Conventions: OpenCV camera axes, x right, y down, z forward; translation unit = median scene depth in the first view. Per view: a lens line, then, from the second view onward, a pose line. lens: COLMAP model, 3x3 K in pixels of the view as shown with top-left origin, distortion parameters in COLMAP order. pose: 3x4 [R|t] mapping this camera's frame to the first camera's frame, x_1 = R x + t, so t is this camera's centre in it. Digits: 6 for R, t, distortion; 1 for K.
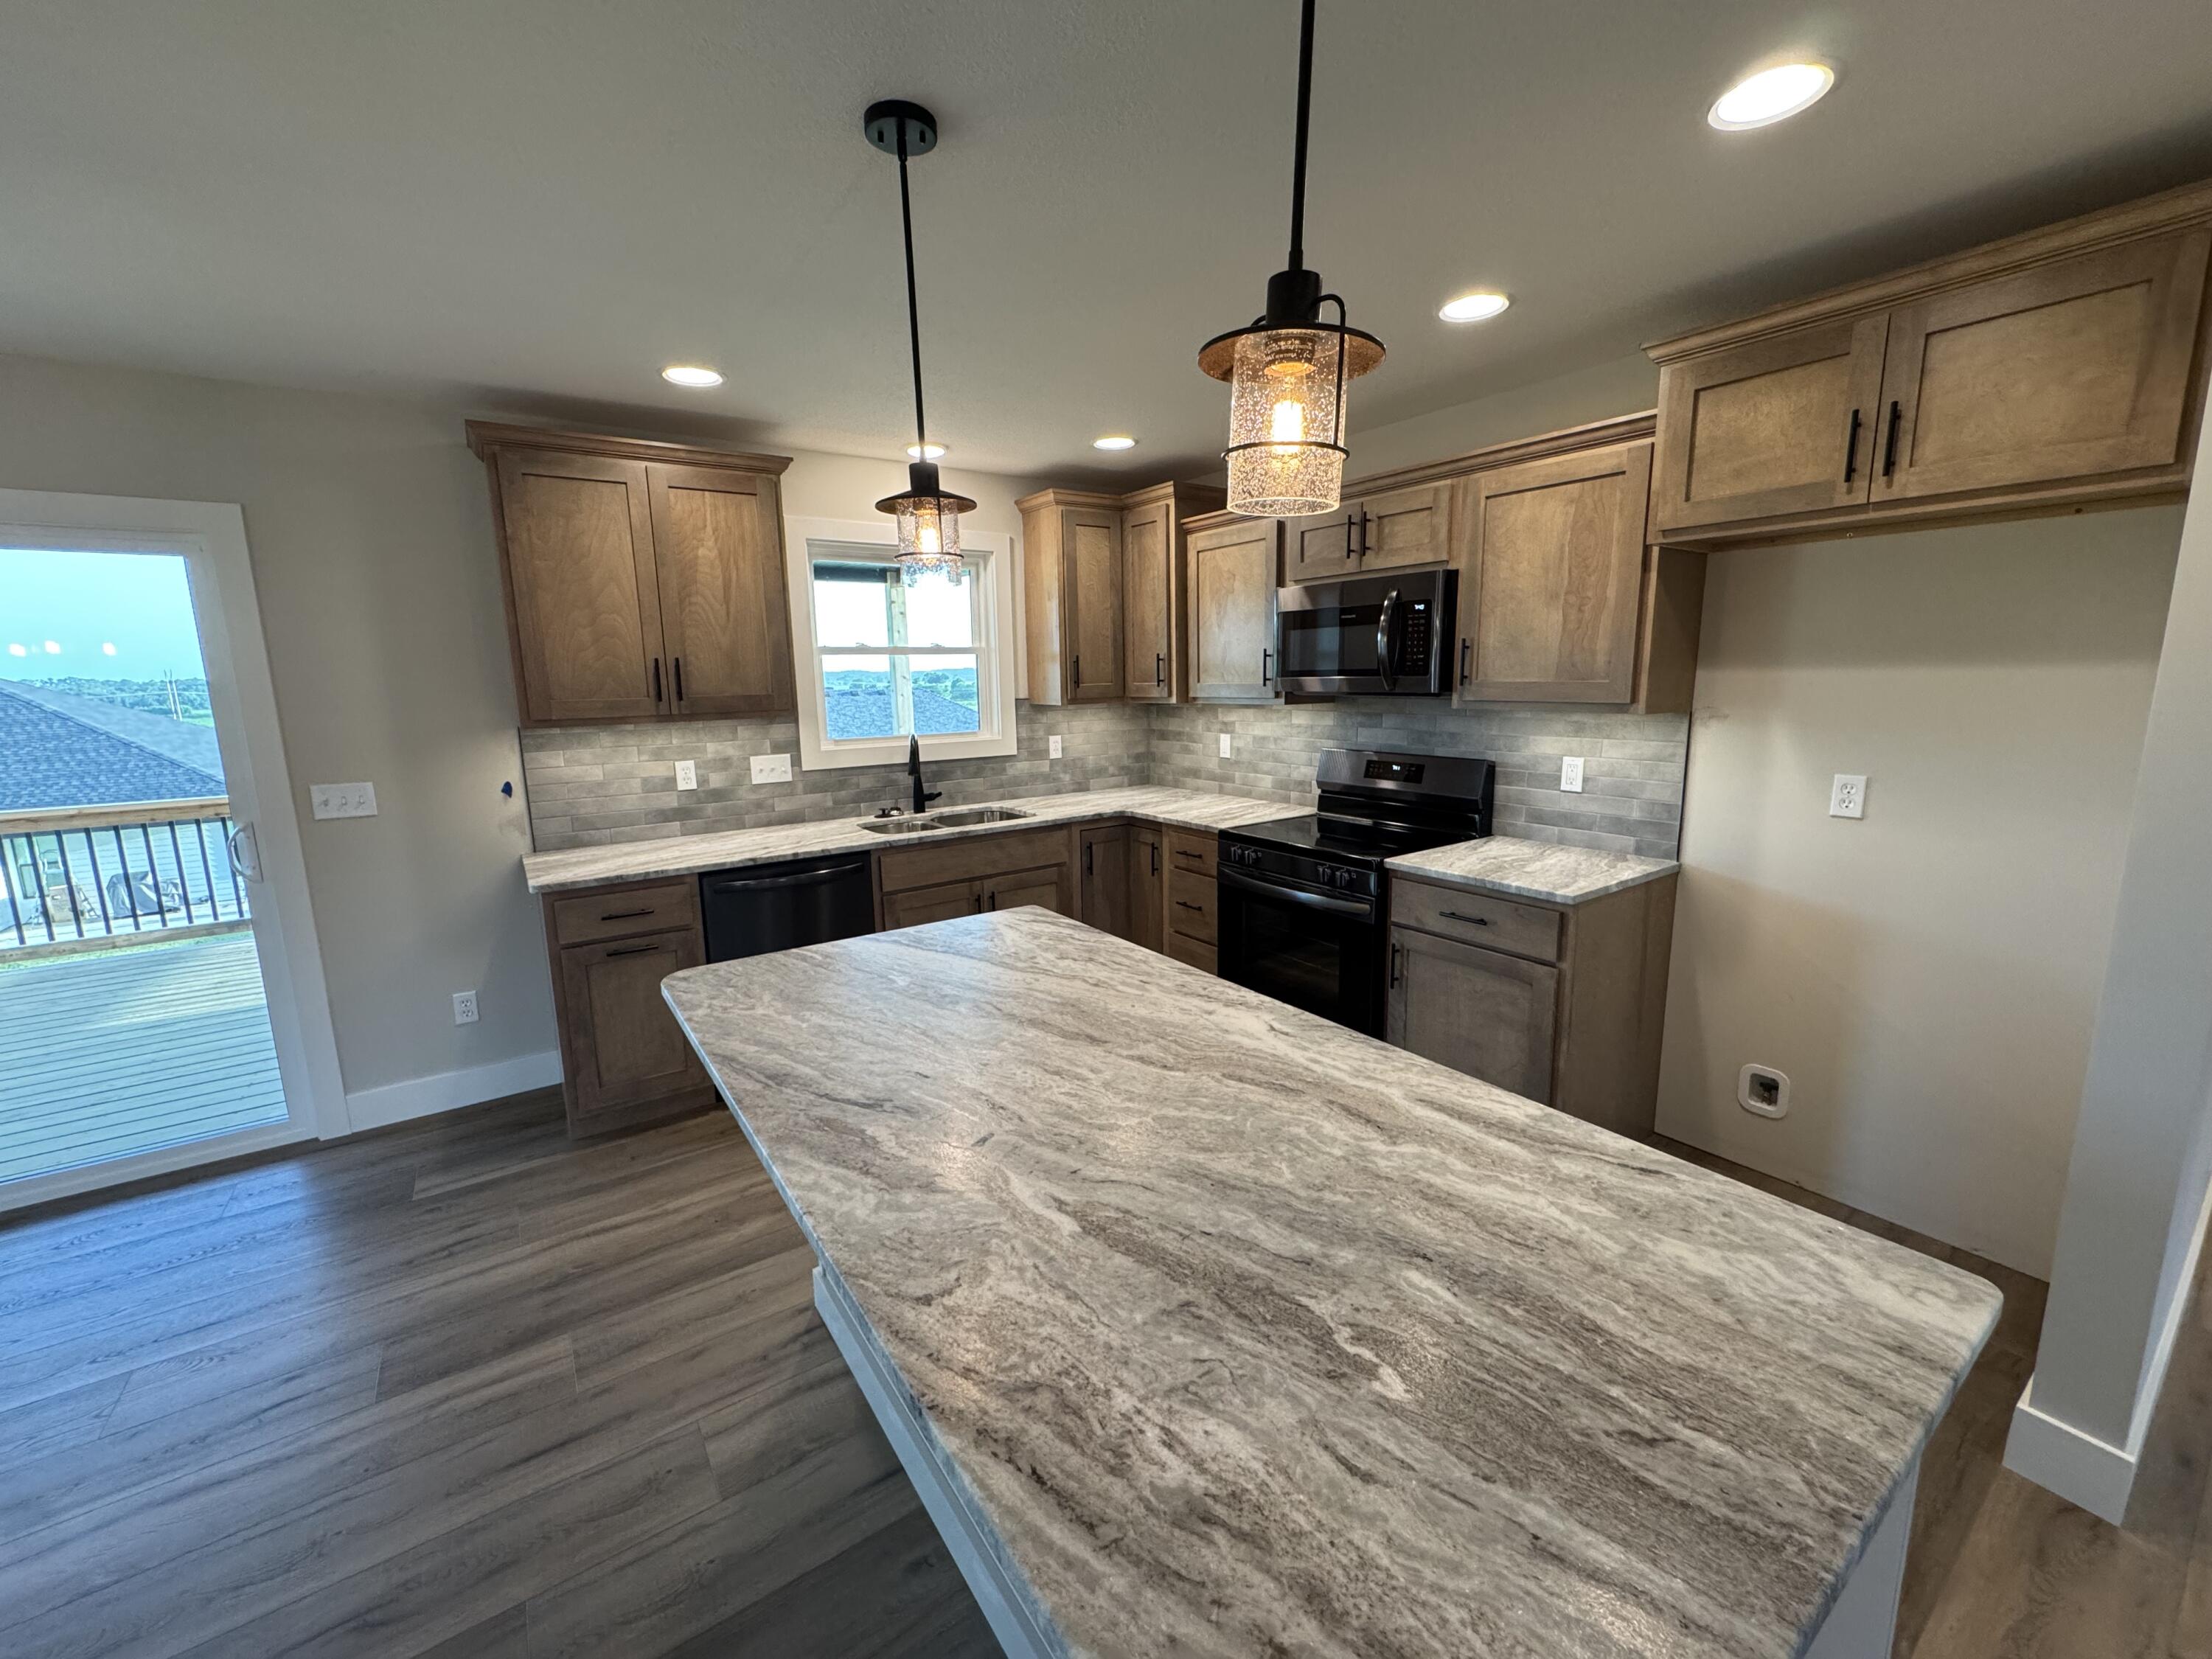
lens RADIAL K [[883.3, 0, 1099.2], [0, 883.3, 826.1], [0, 0, 1]] dist [-0.002404, 0.000494]
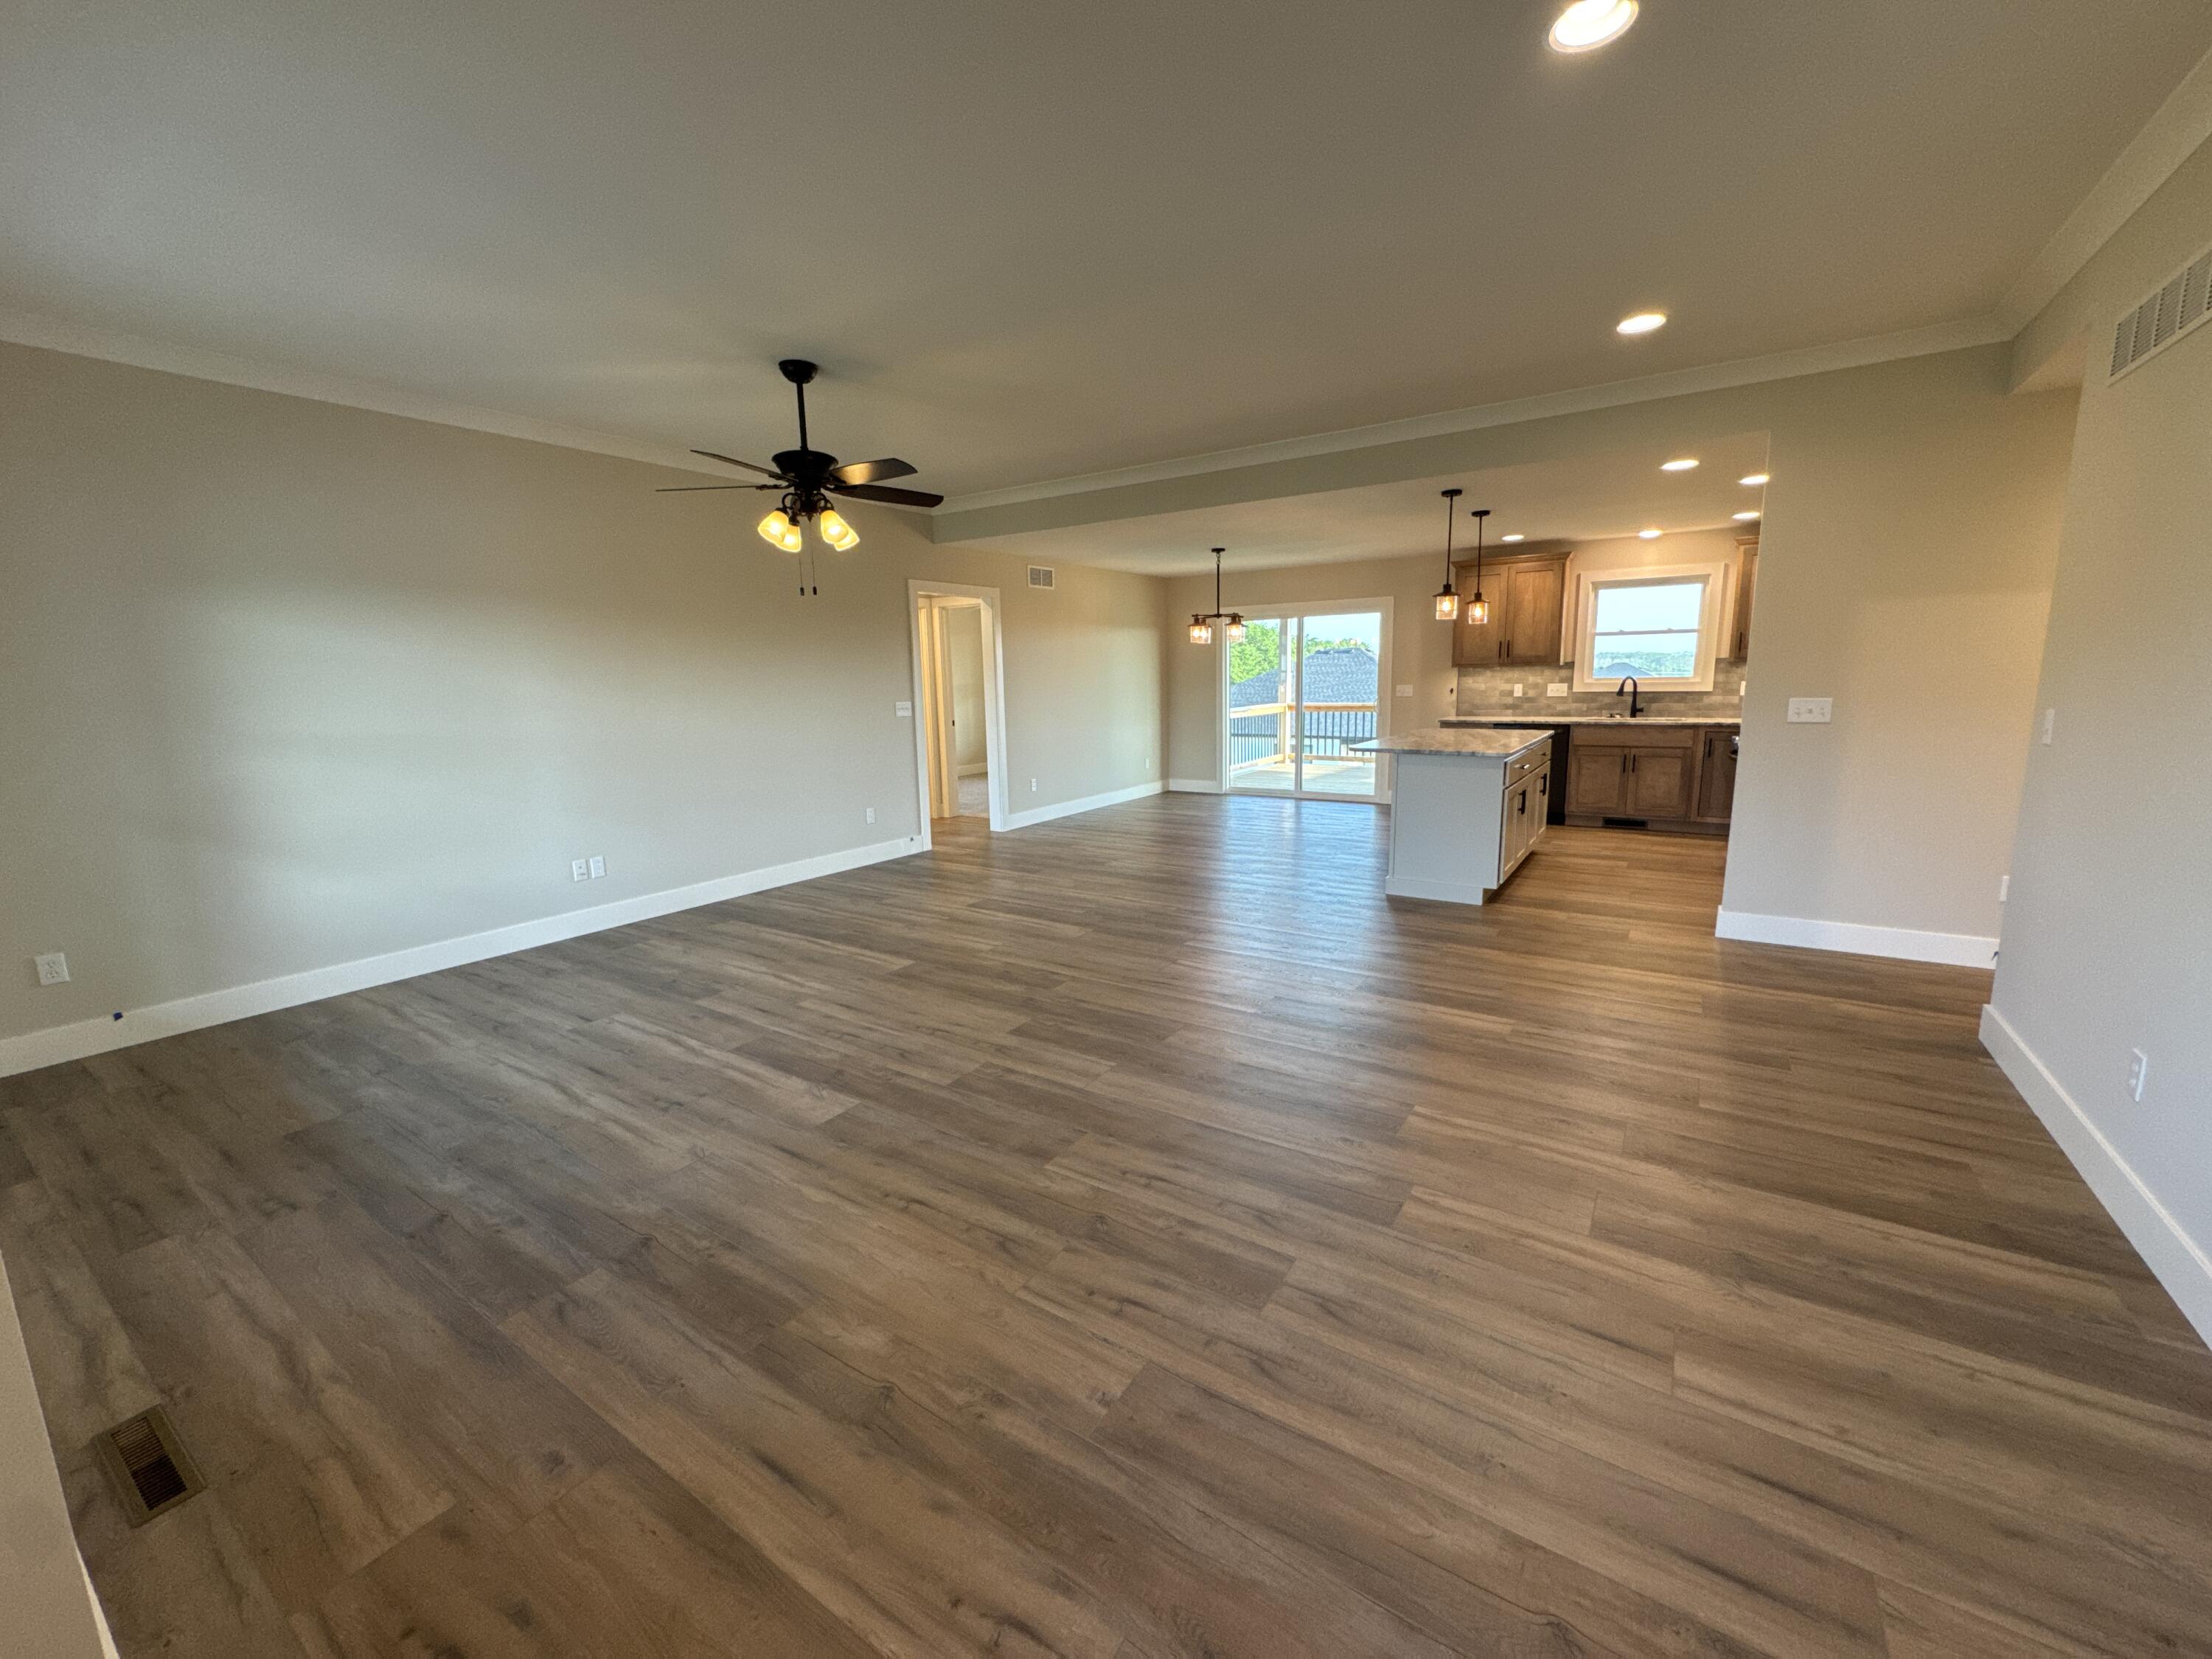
lens RADIAL K [[883.3, 0, 1107.8], [0, 883.3, 825.8], [0, 0, 1]] dist [-0.002404, 0.000494]
pose [[0.372003, 0.170004, -0.912531, 1.254800], [-0.144746, 0.981683, 0.123880, 0.154460], [0.916877, 0.086002, 0.389796, -0.835100]]
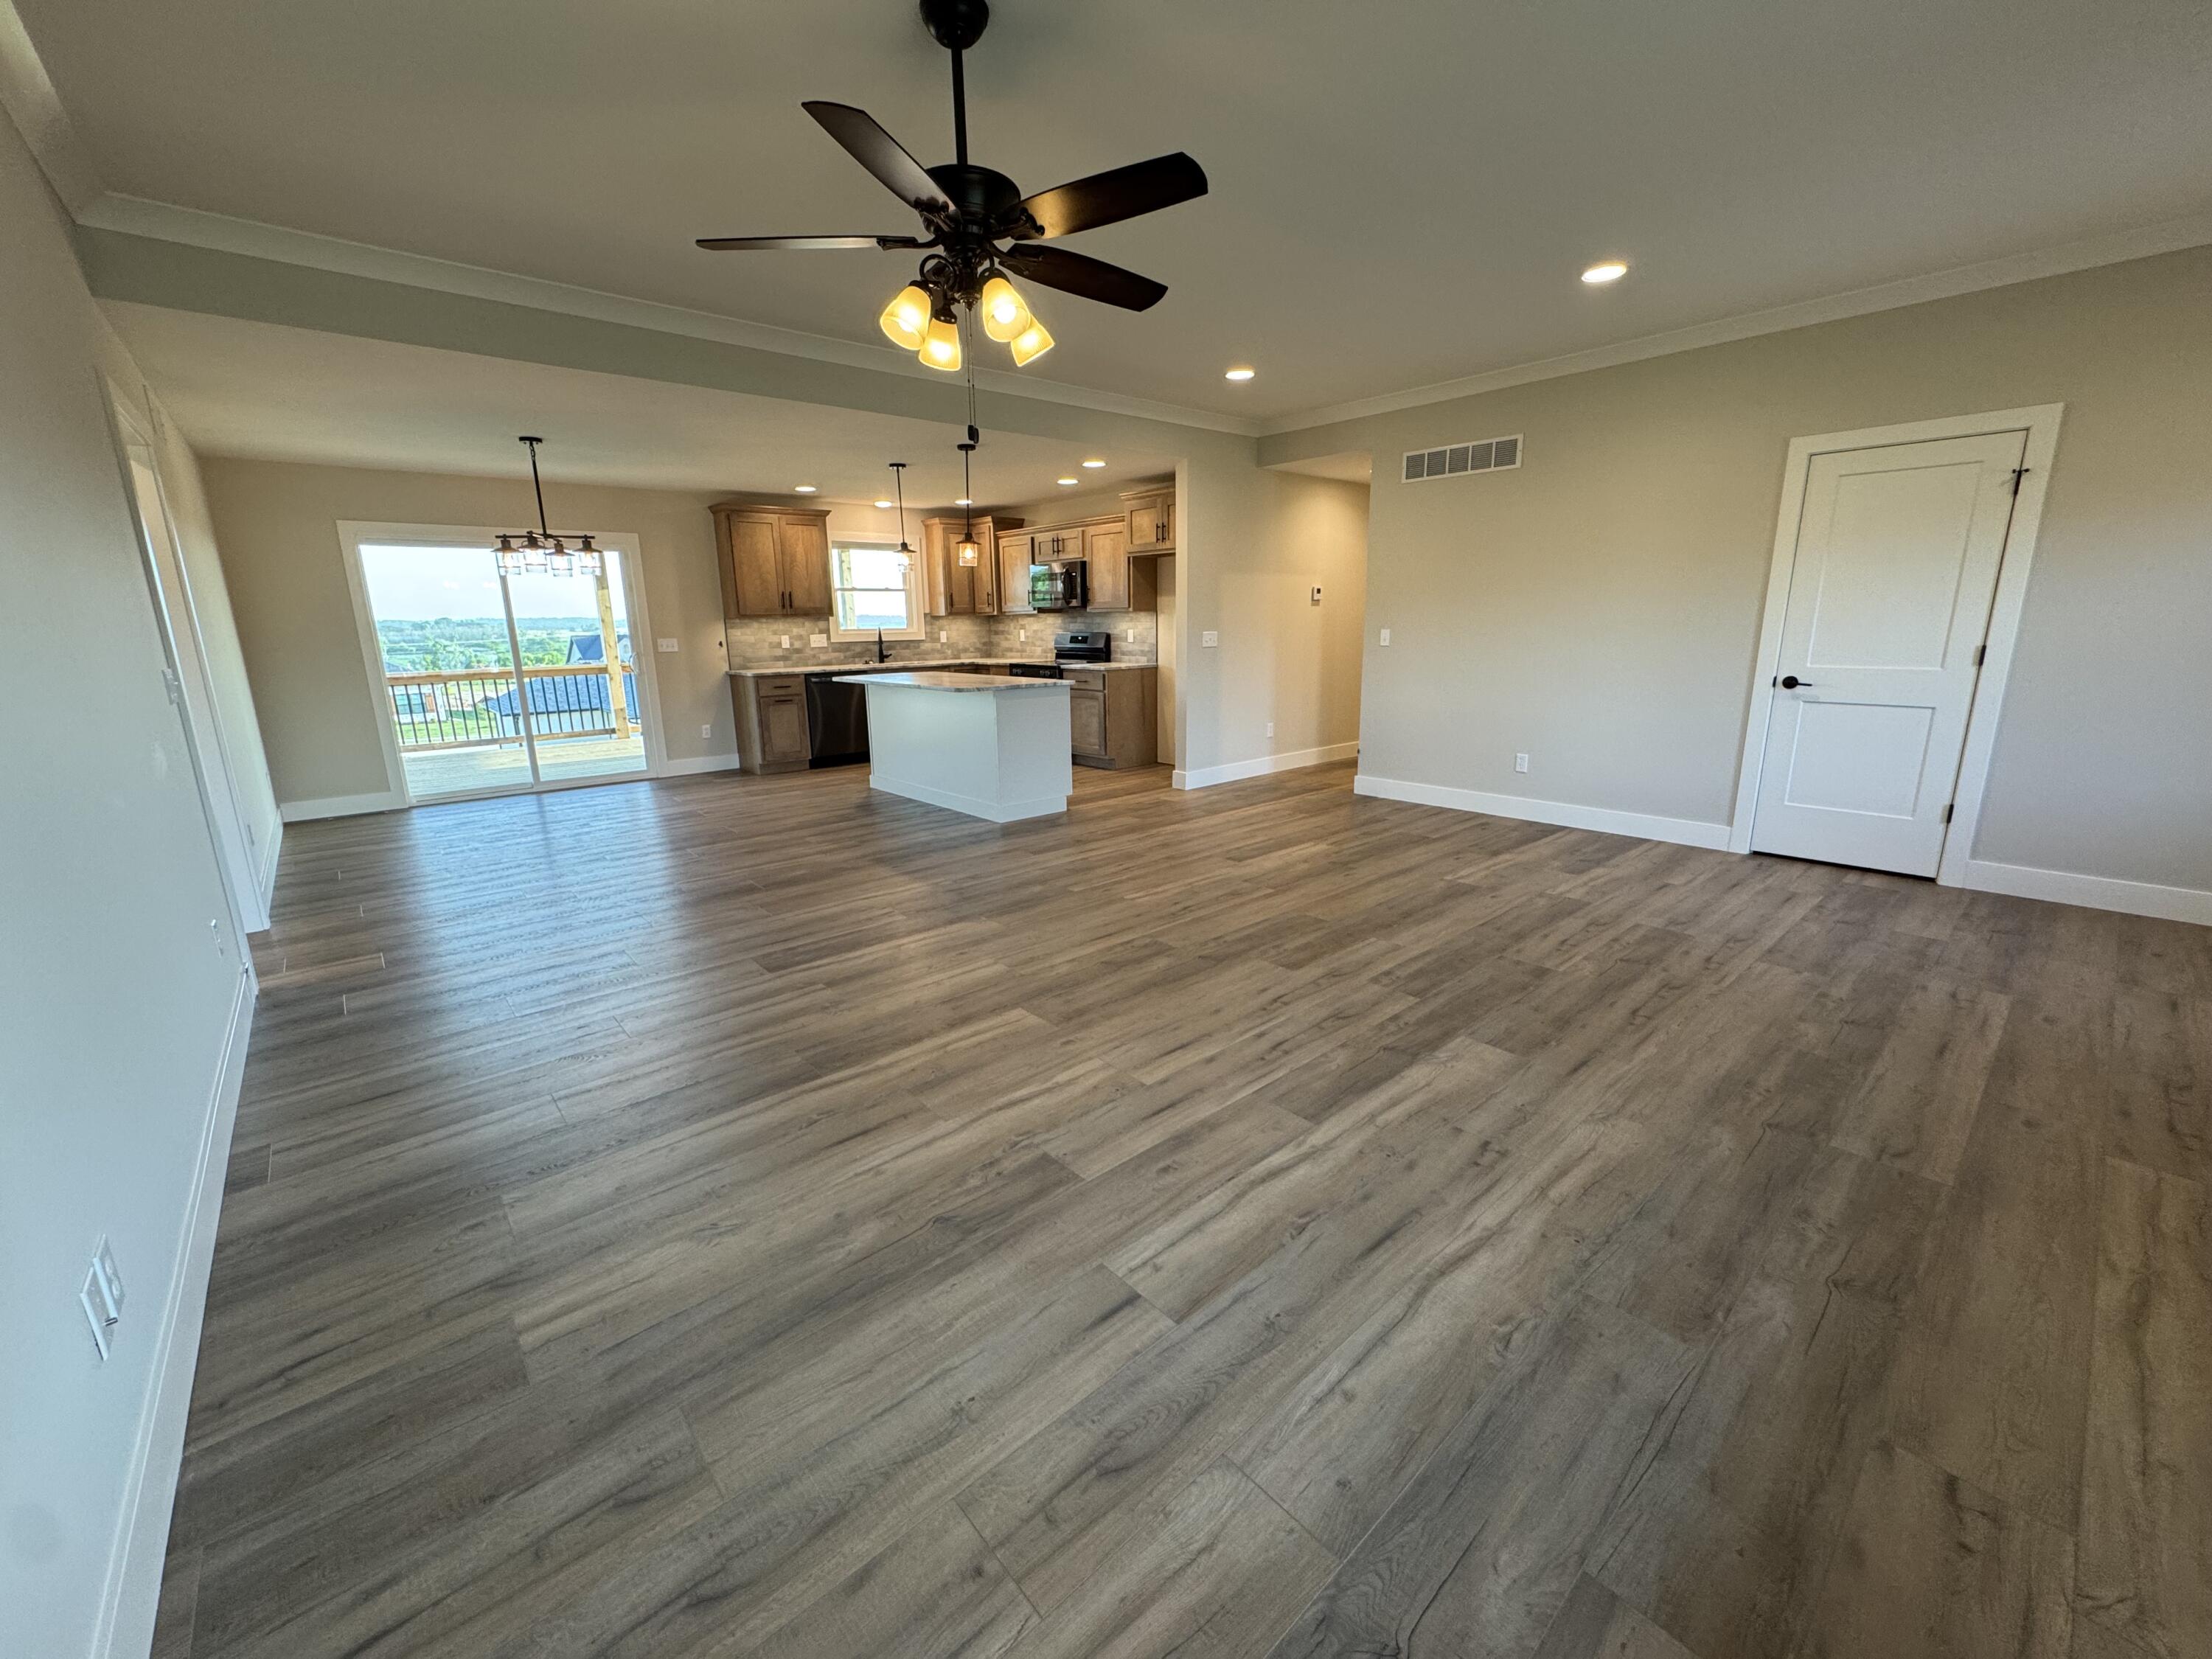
lens RADIAL K [[883.3, 0, 1107.3], [0, 883.3, 829.3], [0, 0, 1]] dist [-0.002404, 0.000494]
pose [[0.993093, -0.024095, 0.114825, 0.103726], [0.017266, 0.998043, 0.060094, 0.301861], [-0.116049, -0.057697, 0.991566, -1.412152]]
